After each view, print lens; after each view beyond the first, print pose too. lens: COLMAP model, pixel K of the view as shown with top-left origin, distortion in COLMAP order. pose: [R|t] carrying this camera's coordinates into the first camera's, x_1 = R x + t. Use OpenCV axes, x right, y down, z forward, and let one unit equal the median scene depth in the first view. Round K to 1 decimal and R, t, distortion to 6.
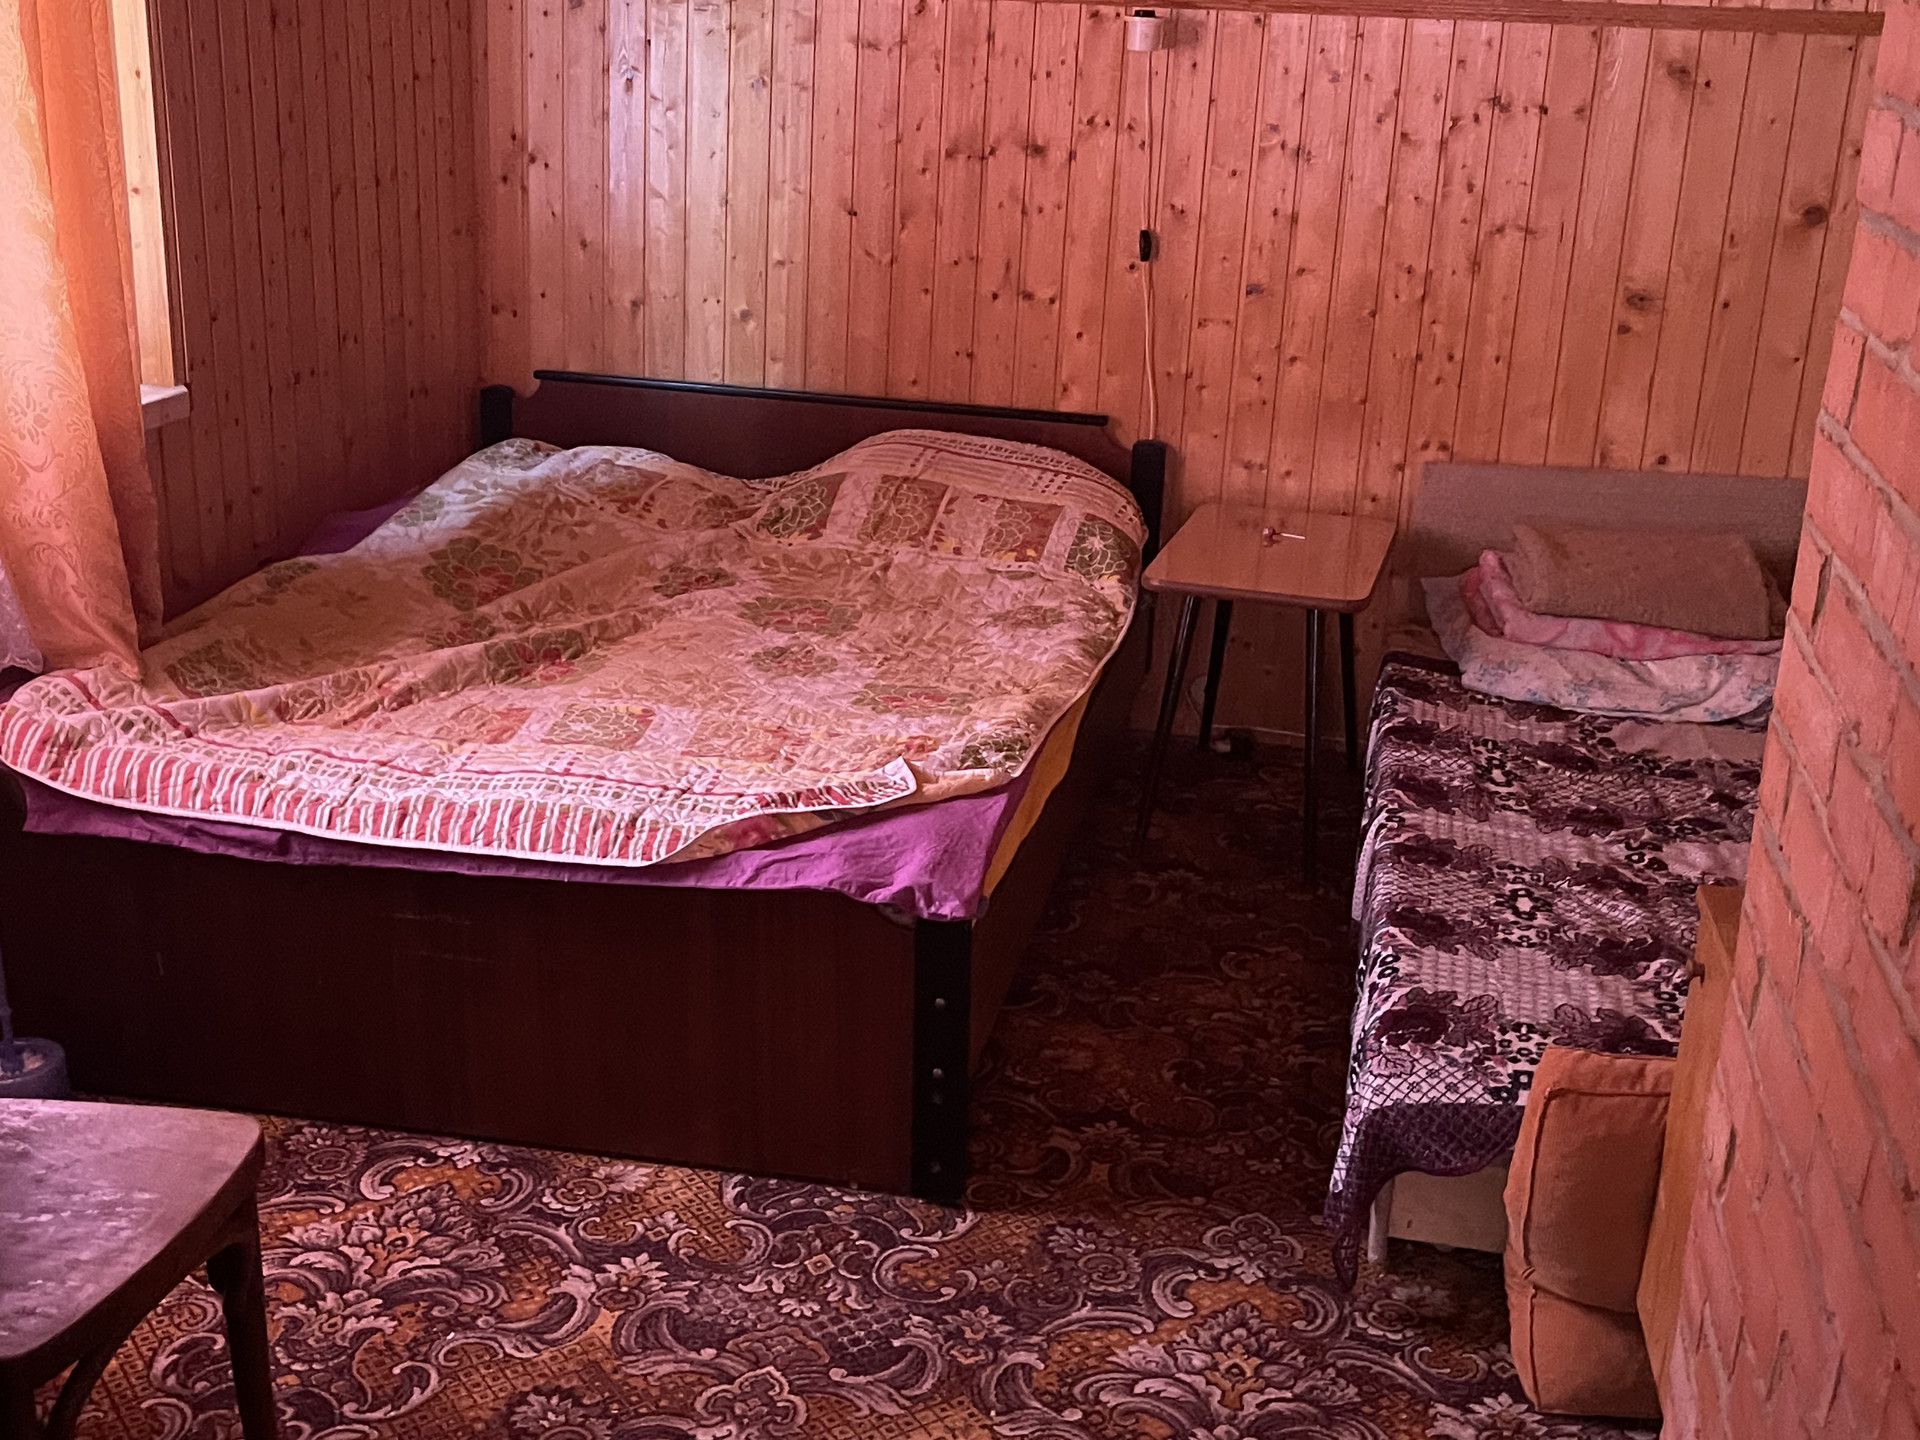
lens RADIAL K [[2193.6, 0, 957.2], [0, 2193.6, 706.6], [0, 0, 1]] dist [0.051787, 0.000000]
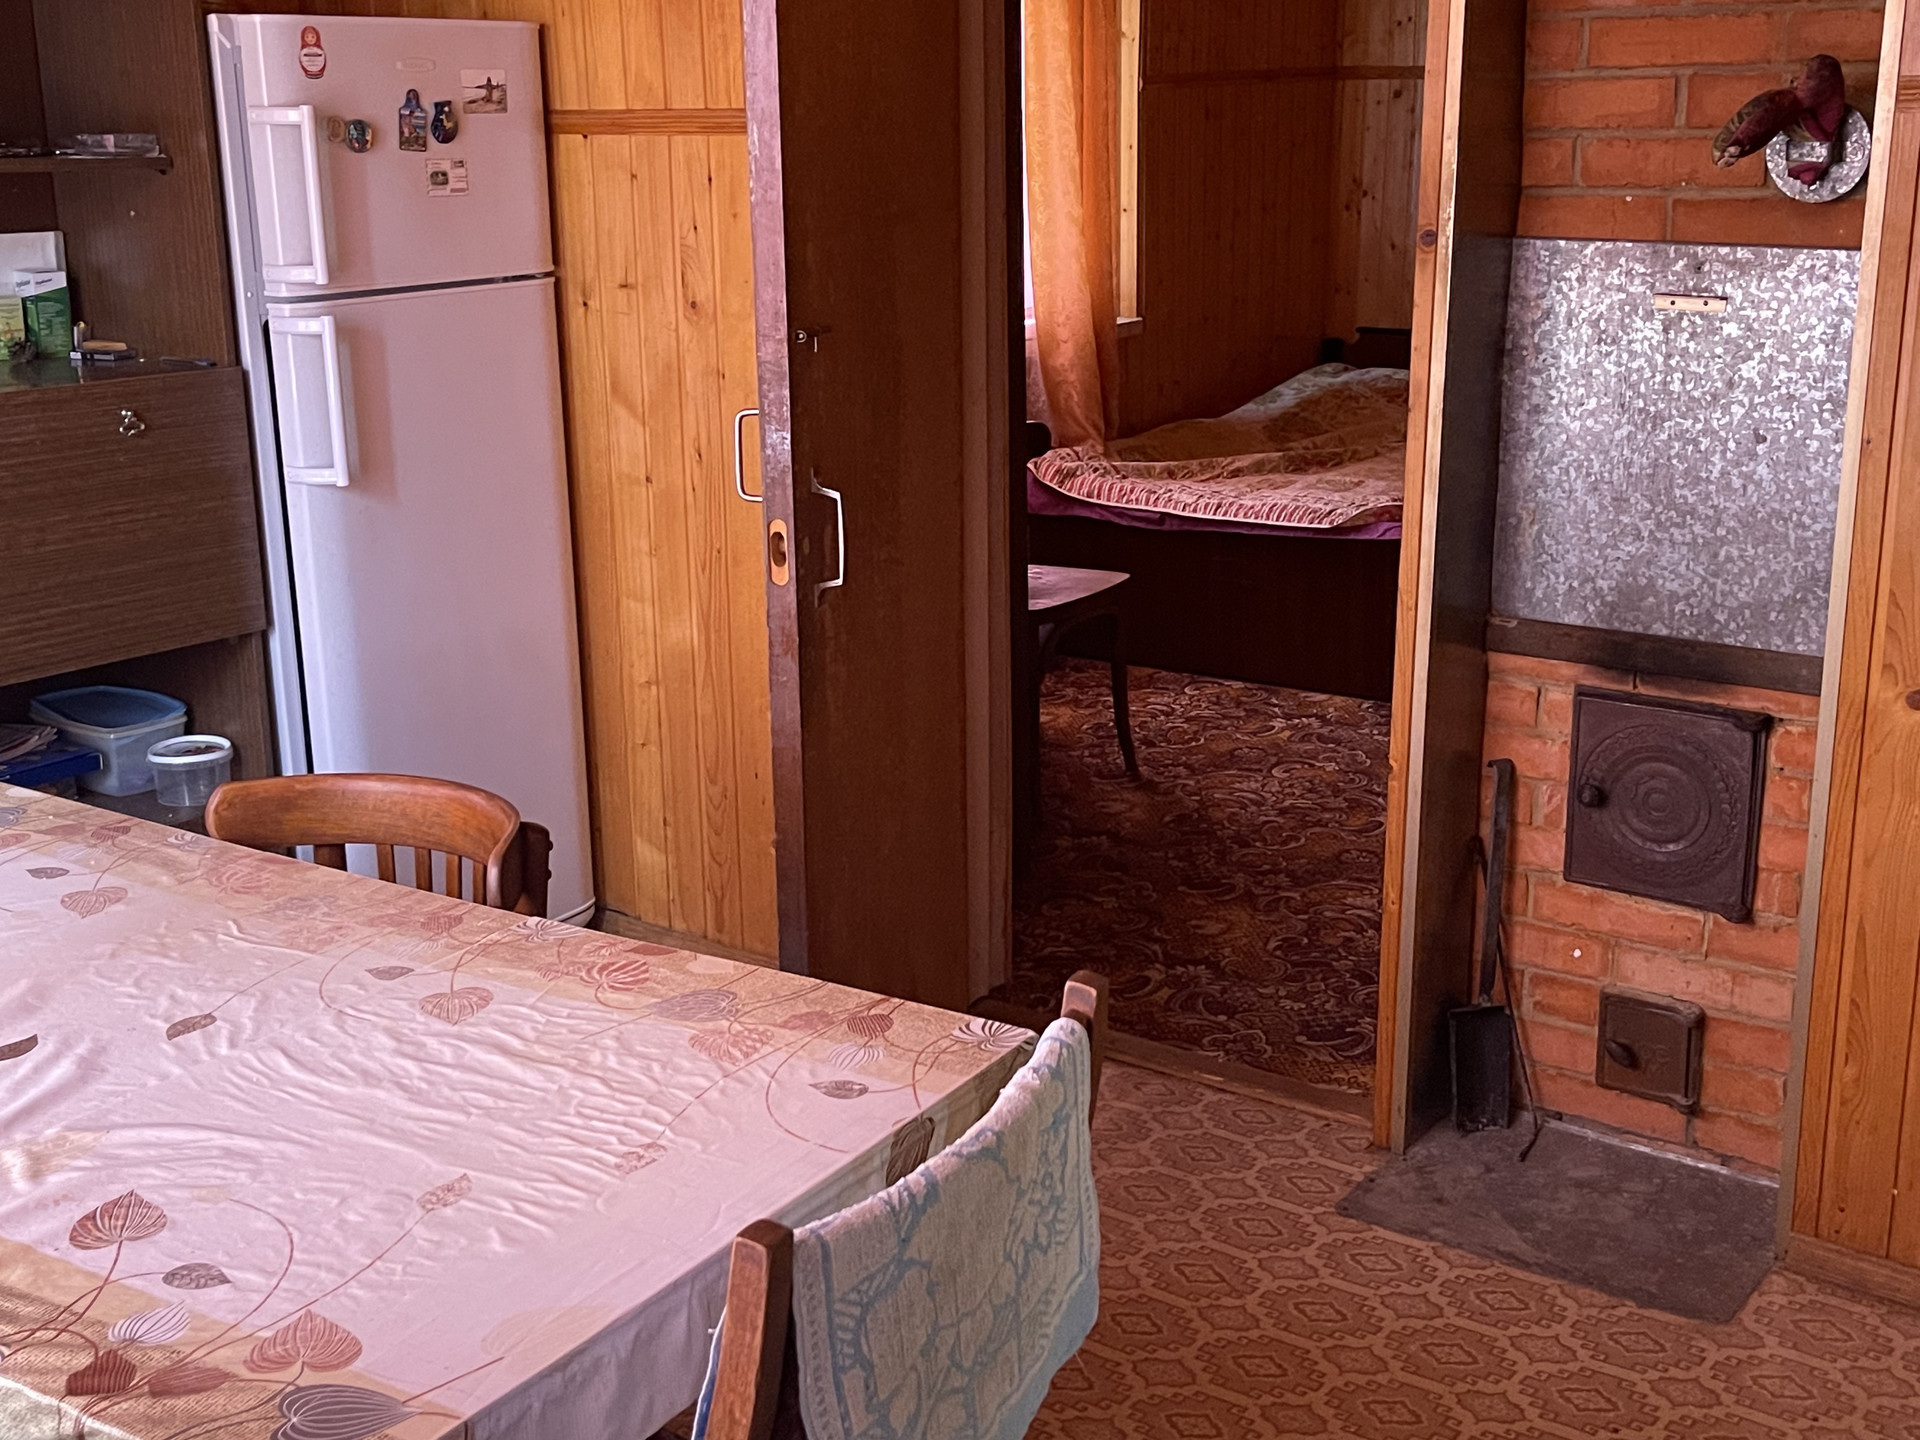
lens RADIAL K [[2193.6, 0, 970.3], [0, 2193.6, 721.5], [0, 0, 1]] dist [0.051787, 0.000000]
pose [[0.907034, 0.064198, -0.416135, 0.351252], [-0.078044, 0.996816, -0.016329, 0.267688], [0.413762, 0.047288, 0.909156, -0.814915]]
